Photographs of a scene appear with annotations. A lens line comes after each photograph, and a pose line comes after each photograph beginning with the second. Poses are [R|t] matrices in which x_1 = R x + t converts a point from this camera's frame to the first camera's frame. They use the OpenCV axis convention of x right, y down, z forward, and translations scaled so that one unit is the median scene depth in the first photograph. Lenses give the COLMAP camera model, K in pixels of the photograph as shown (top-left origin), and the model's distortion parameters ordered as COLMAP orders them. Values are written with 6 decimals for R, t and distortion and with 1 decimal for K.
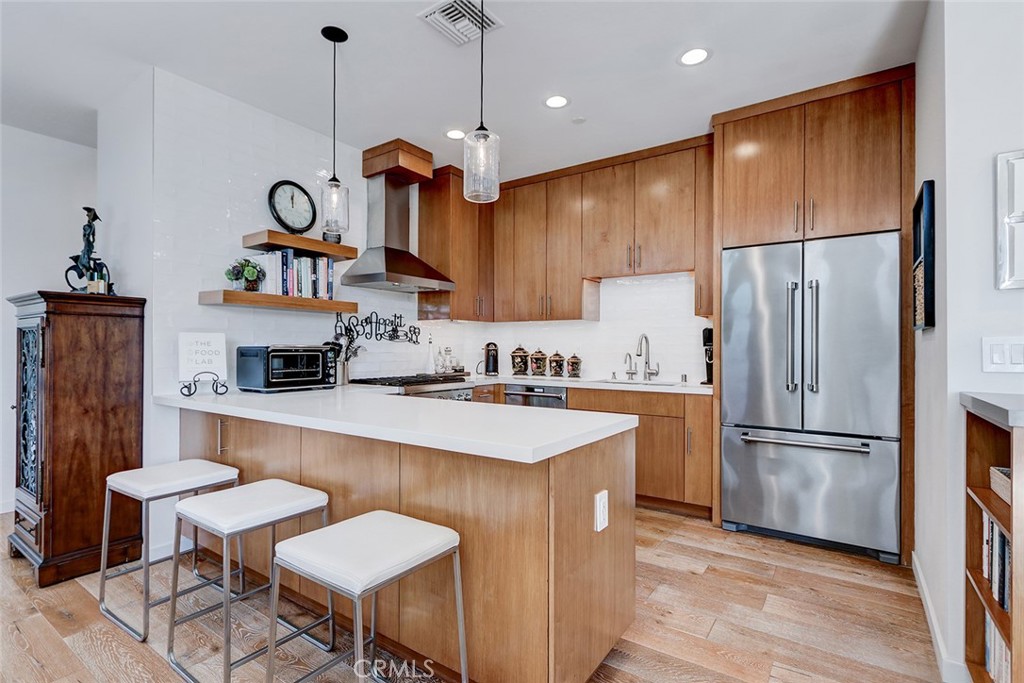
lens RADIAL K [[475.6, 0, 533.2], [0, 475.6, 345.9], [0, 0, 1]] dist [-0.000051, -0.000579]
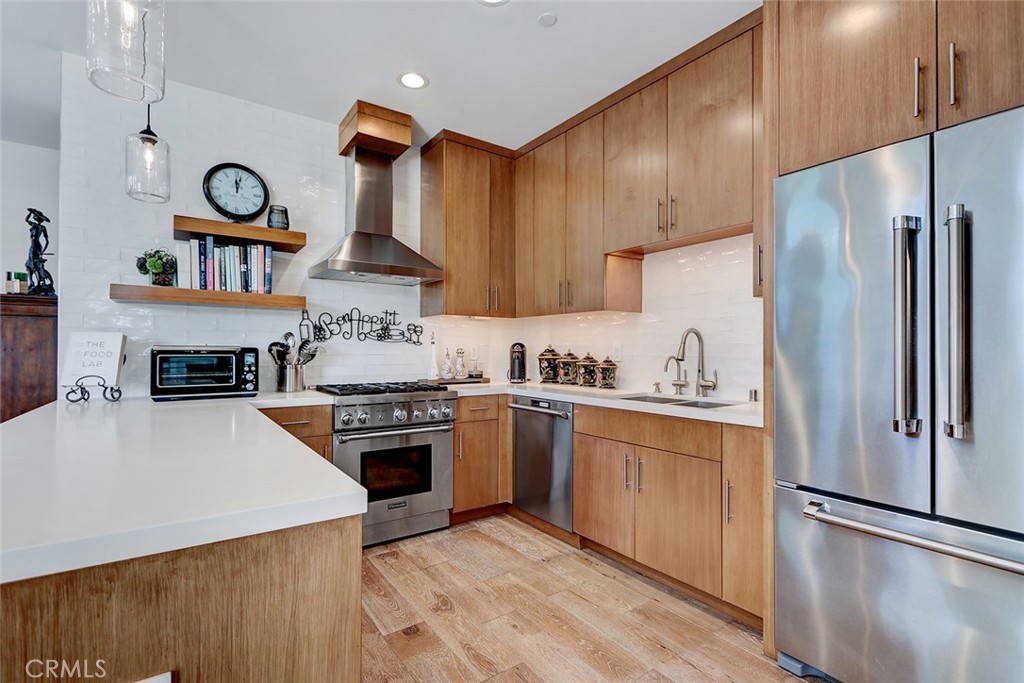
lens RADIAL K [[475.6, 0, 519.9], [0, 475.6, 344.1], [0, 0, 1]] dist [-0.000051, -0.000579]
pose [[0.936300, -0.004443, -0.351173, 0.263280], [0.001585, 0.999963, -0.008427, 0.002828], [0.351198, 0.007334, 0.936273, 0.298847]]
